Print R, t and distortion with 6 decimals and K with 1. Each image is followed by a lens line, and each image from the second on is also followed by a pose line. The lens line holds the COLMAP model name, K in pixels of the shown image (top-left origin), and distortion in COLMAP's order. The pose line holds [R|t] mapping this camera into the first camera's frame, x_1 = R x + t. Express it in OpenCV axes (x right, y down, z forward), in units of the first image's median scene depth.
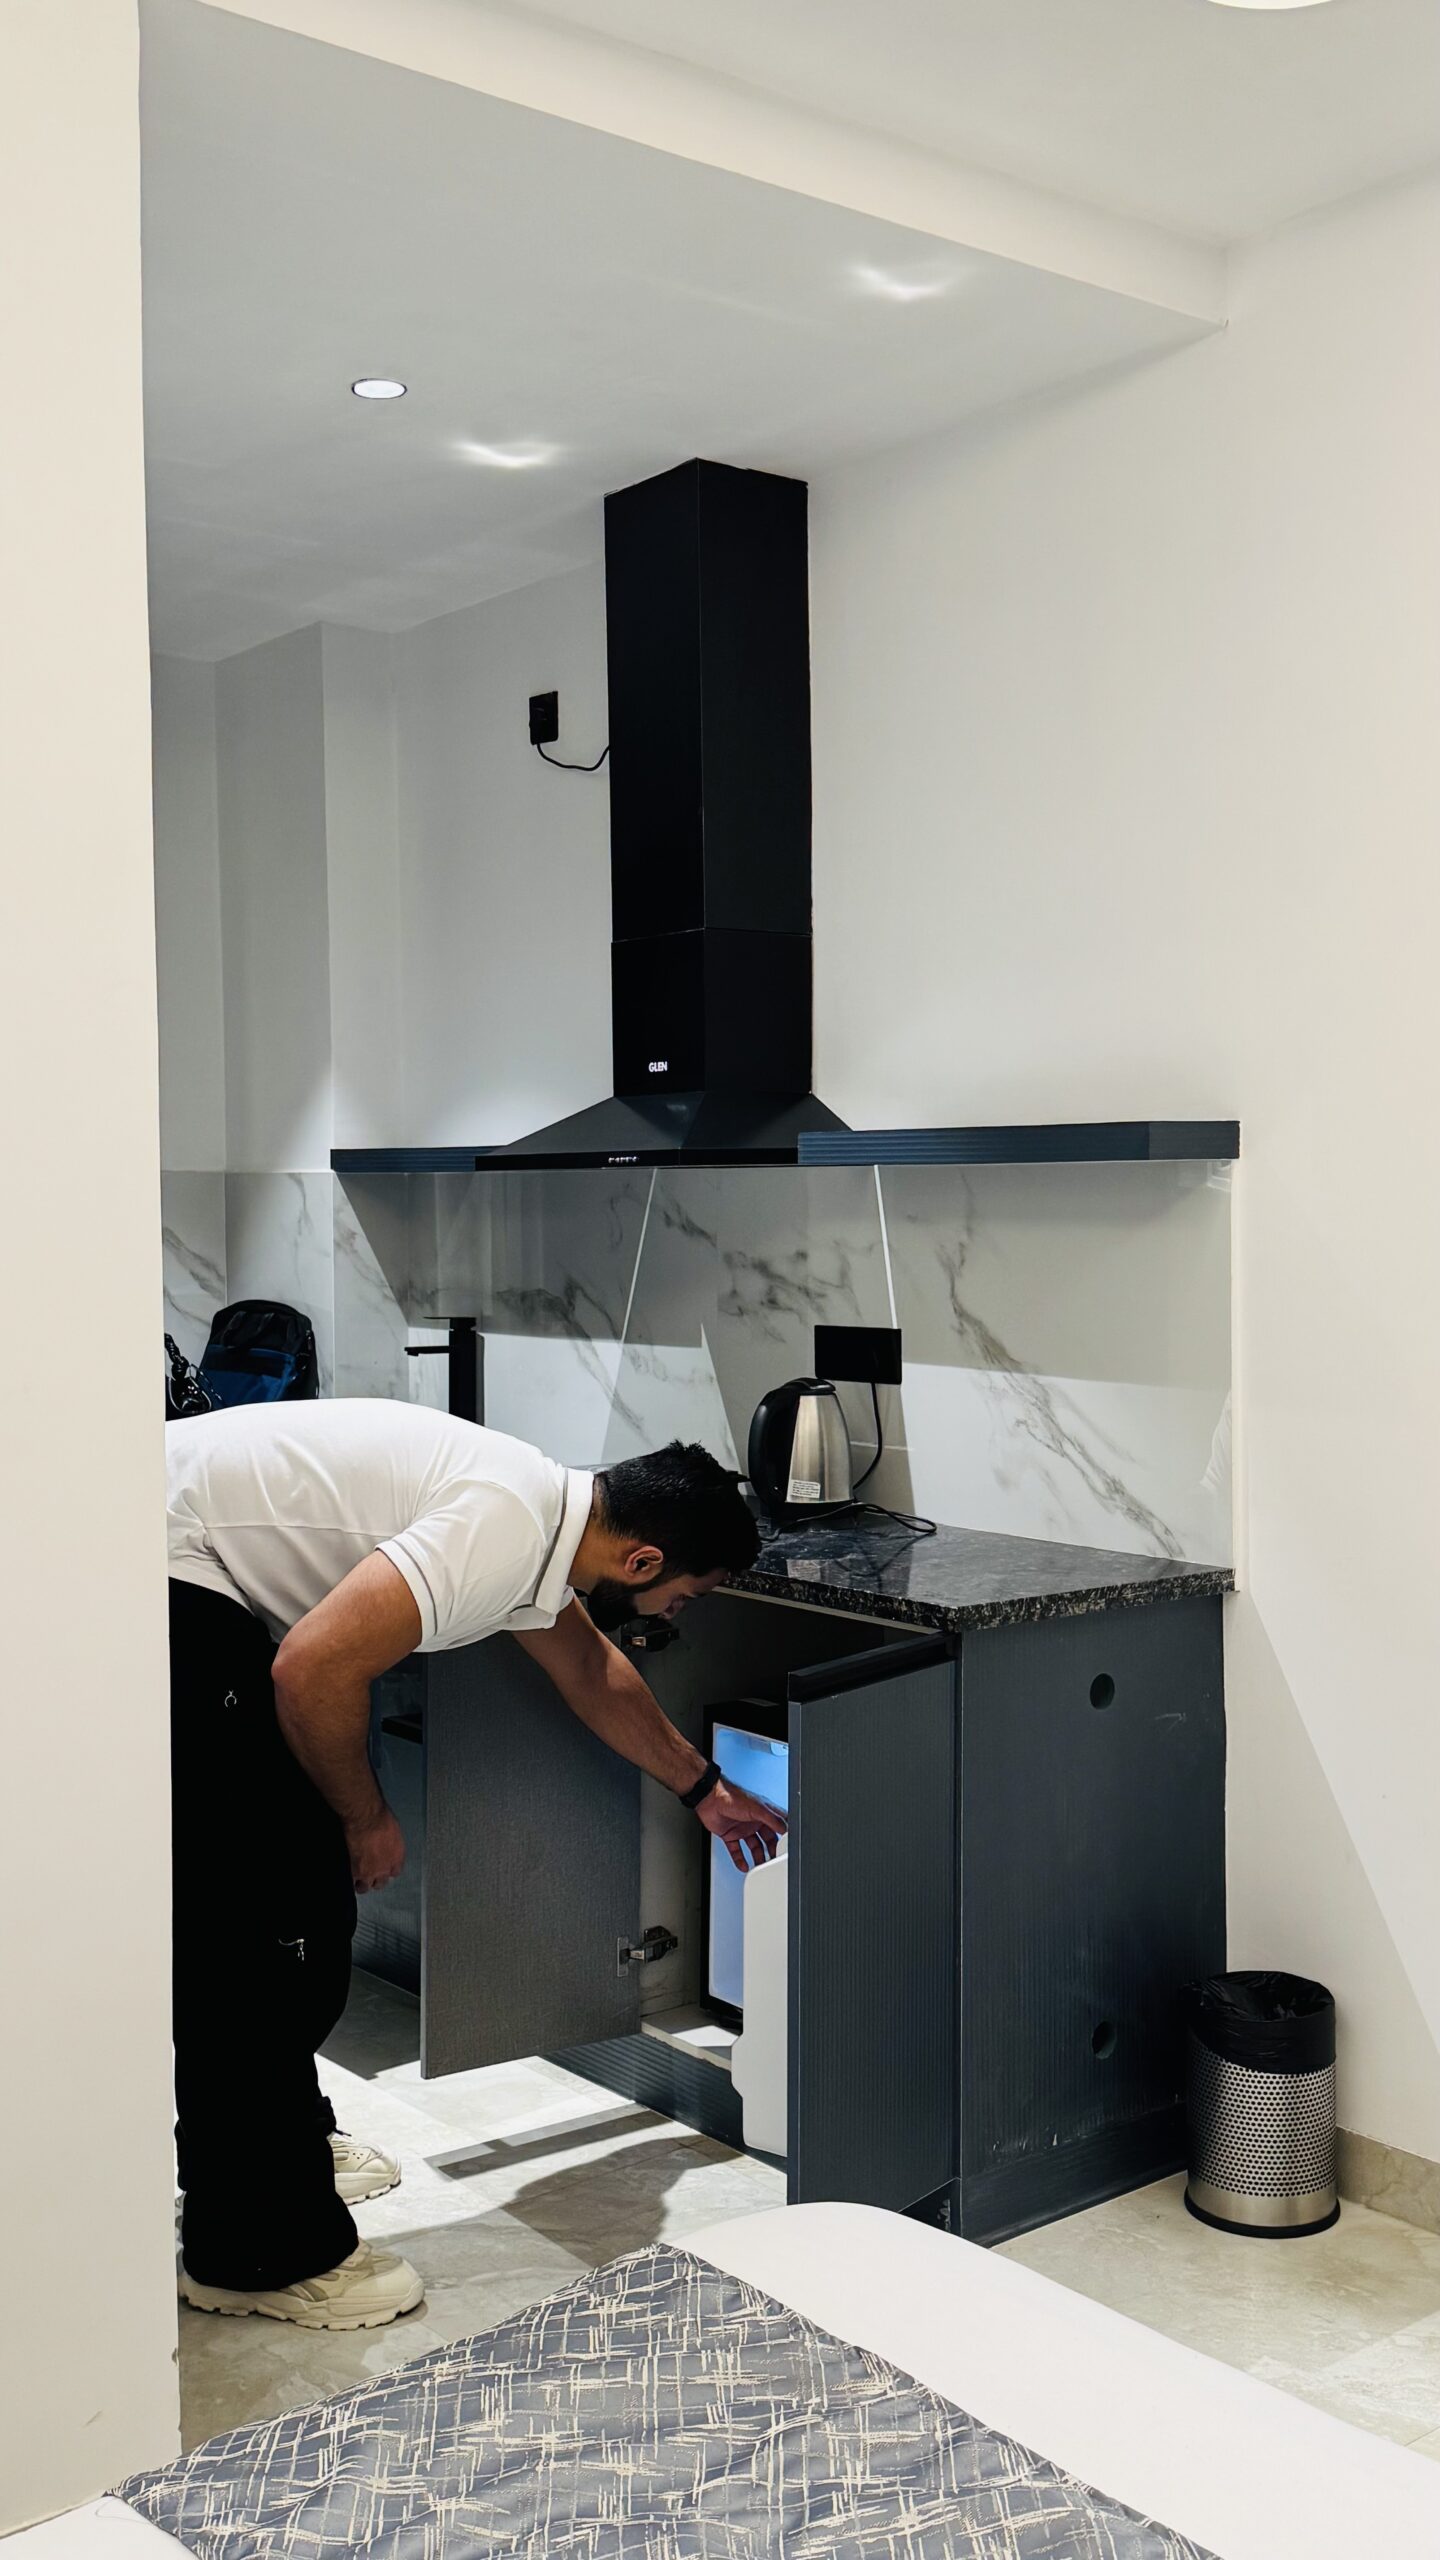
lens RADIAL K [[2367.8, 0, 720.0], [0, 2367.8, 1280.0], [0, 0, 1]] dist [0.108044, -0.001103]
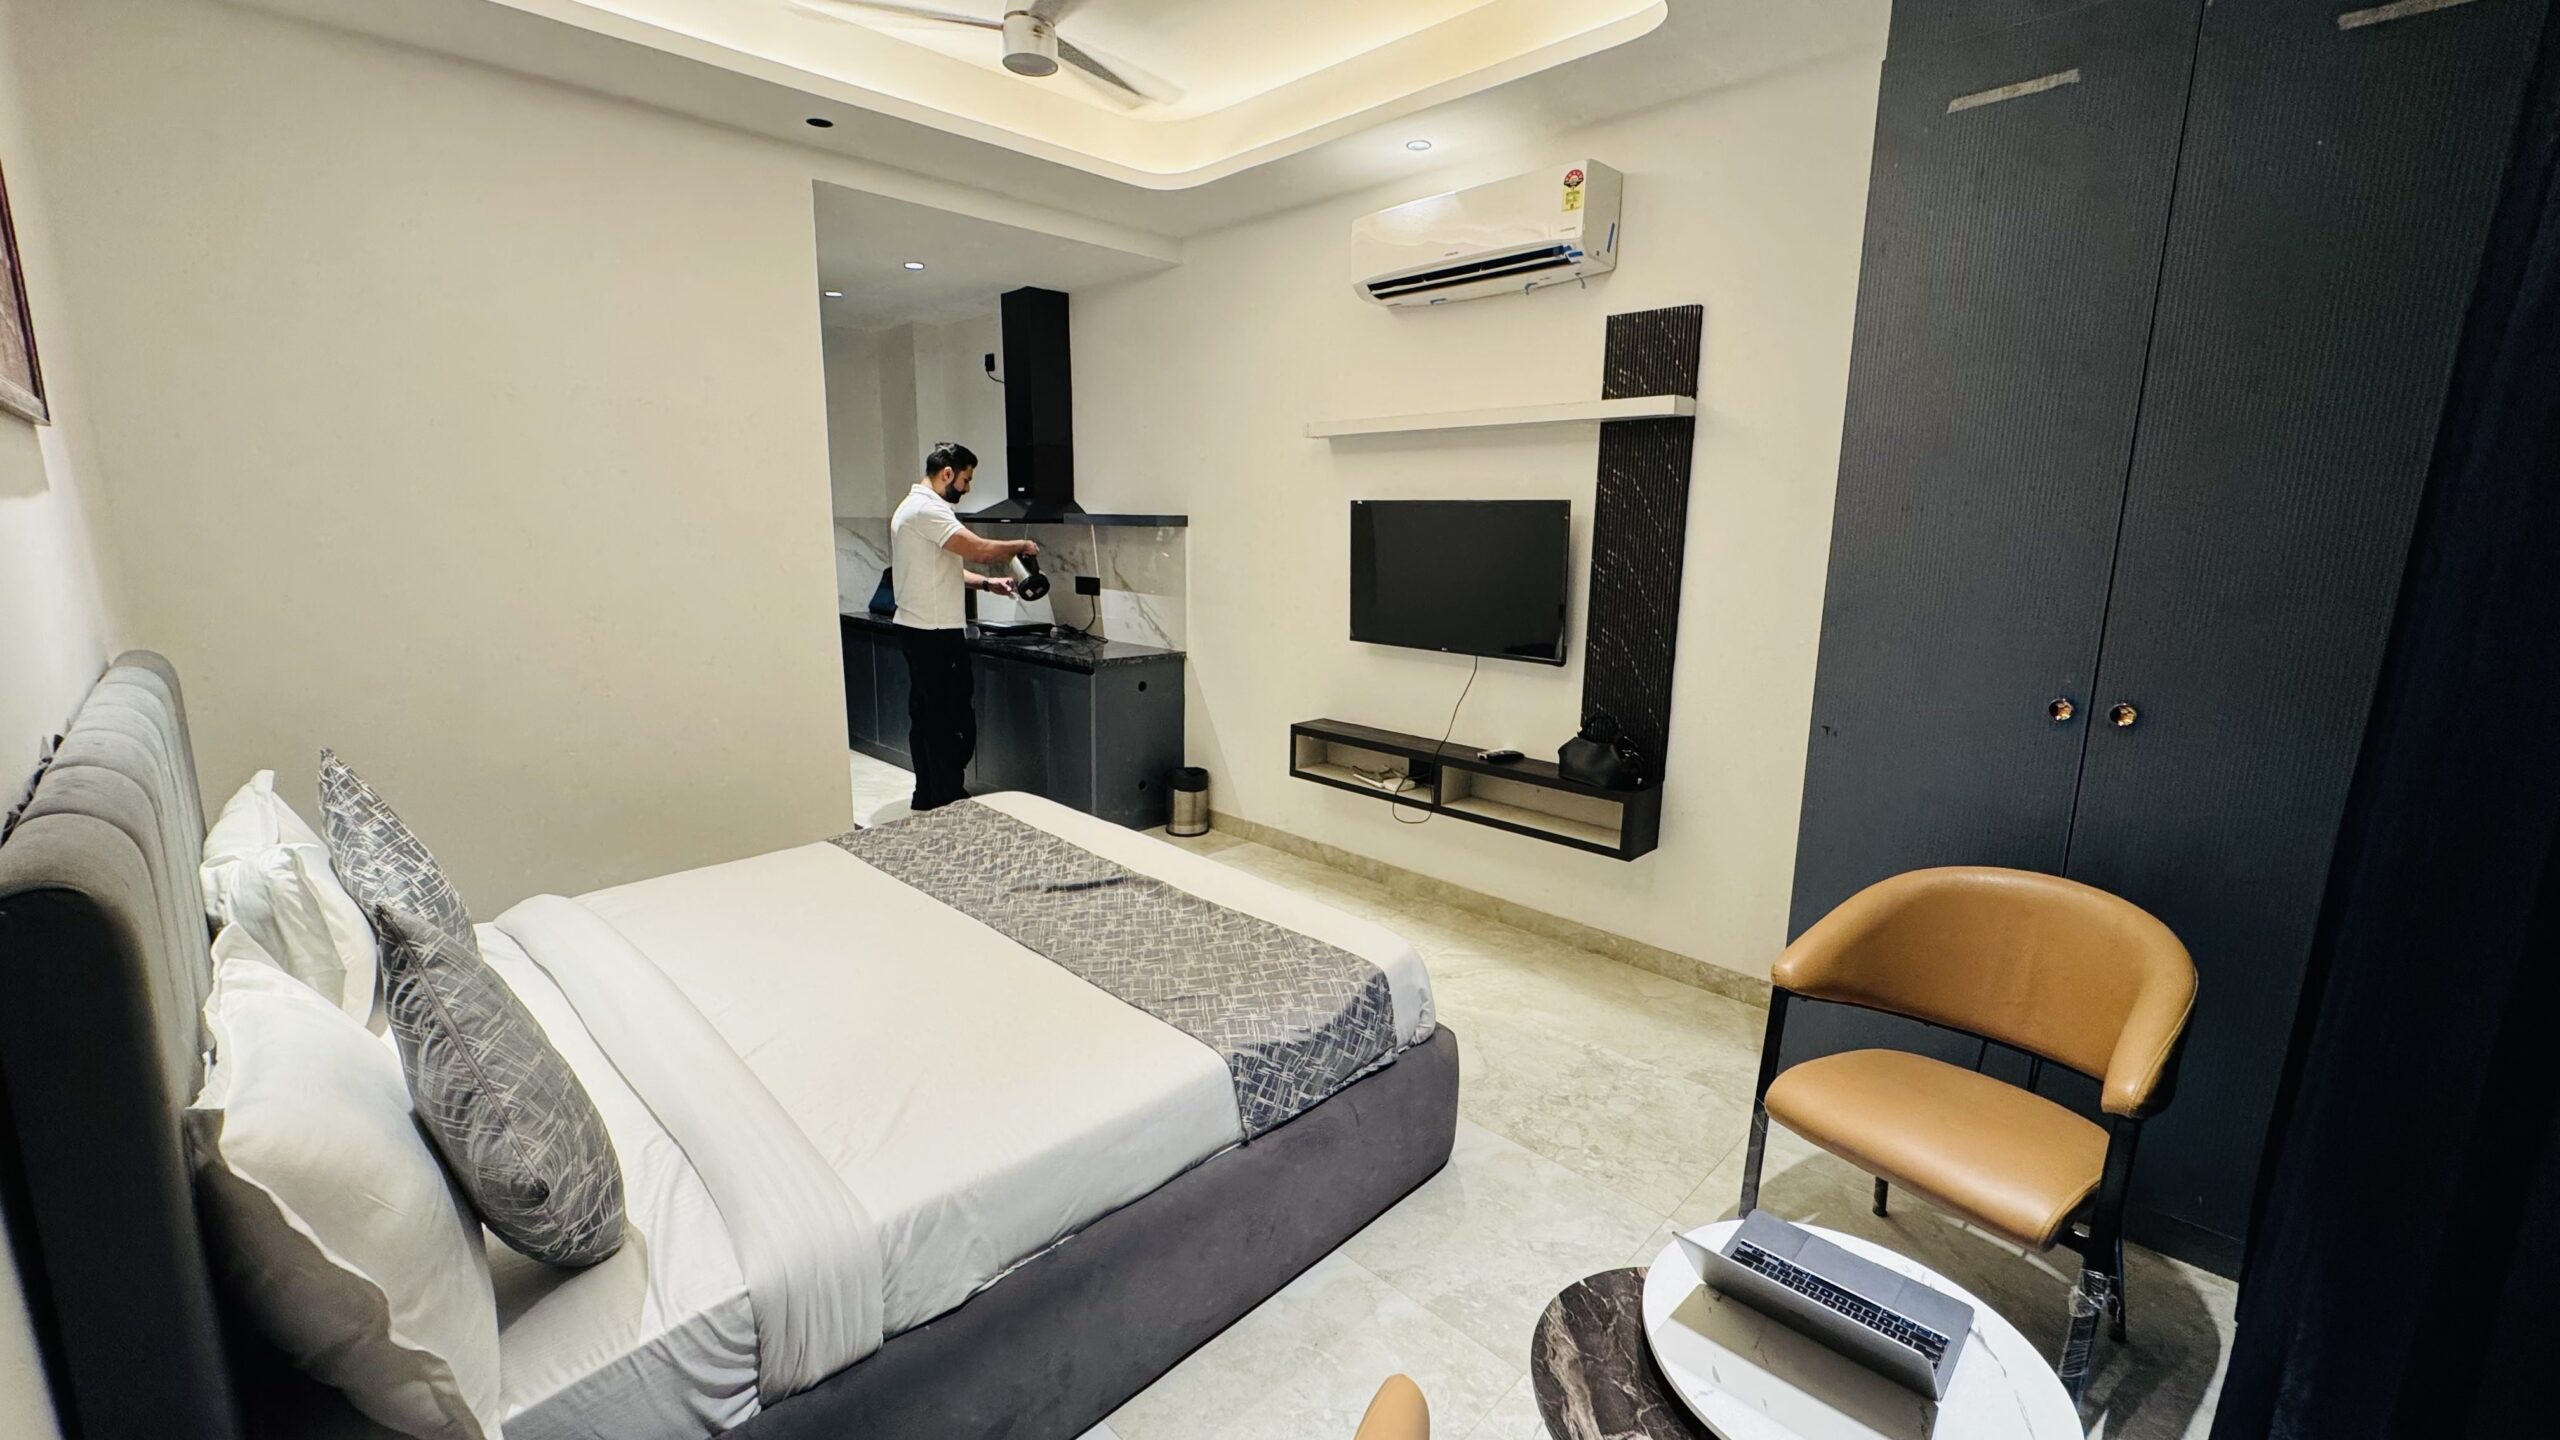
lens RADIAL K [[1022.3, 0, 1280.0], [0, 1022.3, 720.0], [0, 0, 1]] dist [-0.003757, 0.000462]
pose [[0.993166, -0.000185, 0.116710, 0.160996], [-0.018165, 0.987567, 0.156148, -0.009333], [-0.115288, -0.157201, 0.980814, -0.395928]]
